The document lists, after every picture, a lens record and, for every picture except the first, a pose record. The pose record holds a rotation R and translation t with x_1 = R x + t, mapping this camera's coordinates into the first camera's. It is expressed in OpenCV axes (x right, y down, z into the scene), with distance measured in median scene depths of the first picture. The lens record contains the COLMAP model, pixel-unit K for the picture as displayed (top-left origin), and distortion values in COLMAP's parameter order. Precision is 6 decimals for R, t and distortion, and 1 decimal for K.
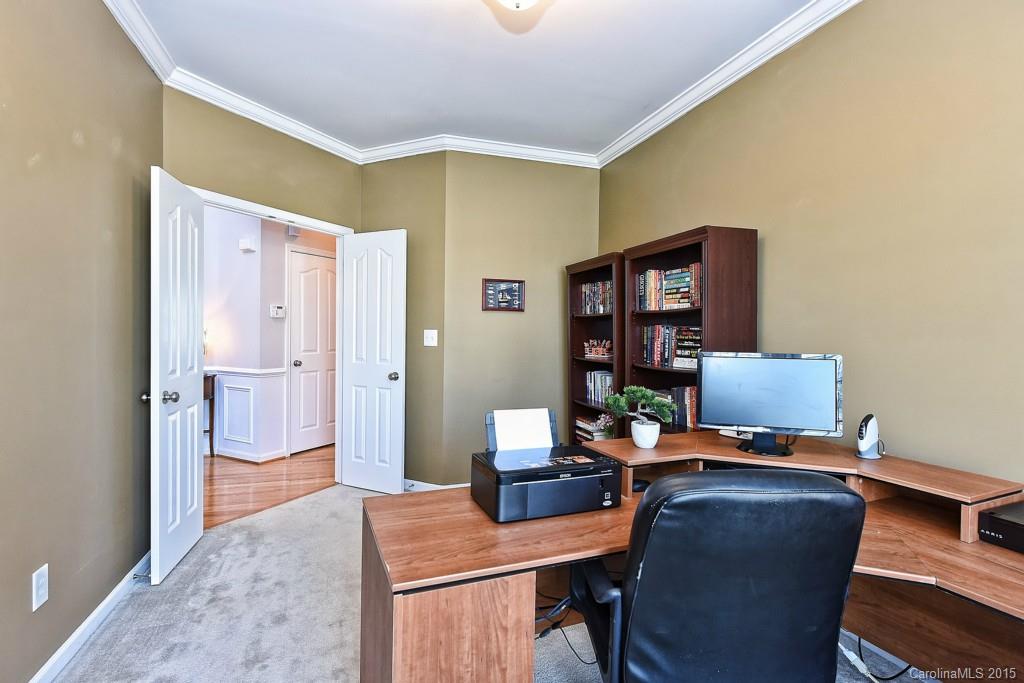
lens RADIAL K [[458.9, 0, 514.5], [0, 458.9, 341.9], [0, 0, 1]] dist [0.001091, 0.000280]
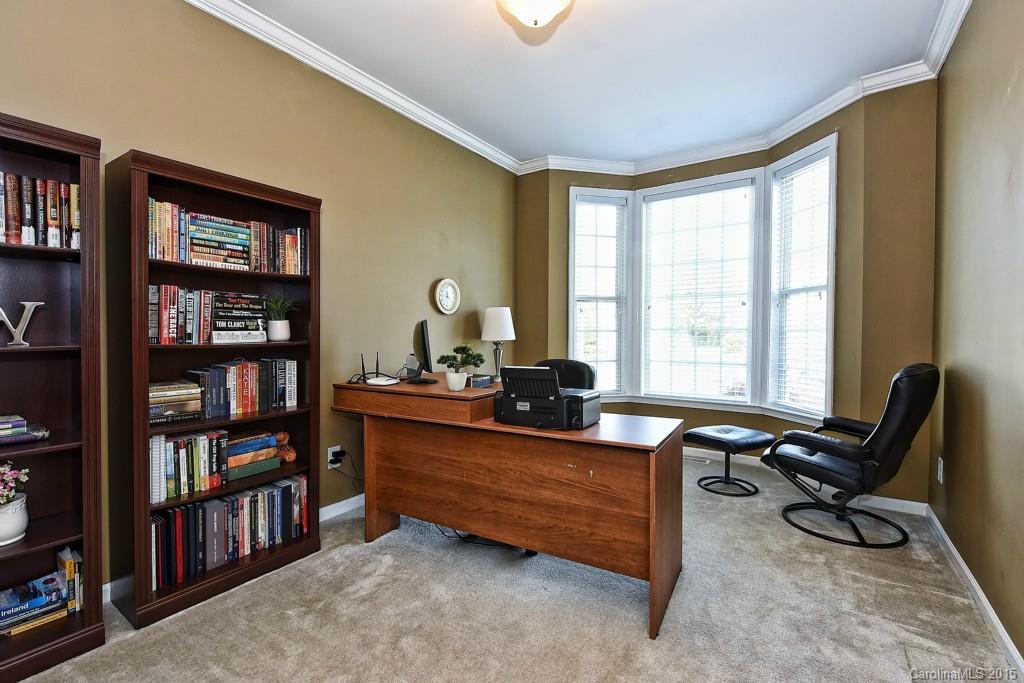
lens RADIAL K [[458.9, 0, 514.5], [0, 458.9, 341.9], [0, 0, 1]] dist [0.001091, 0.000280]
pose [[-0.582678, -0.030398, 0.812134, -0.582388], [0.001172, 0.999268, 0.038244, 0.023819], [-0.812702, 0.023236, -0.582216, 1.061245]]
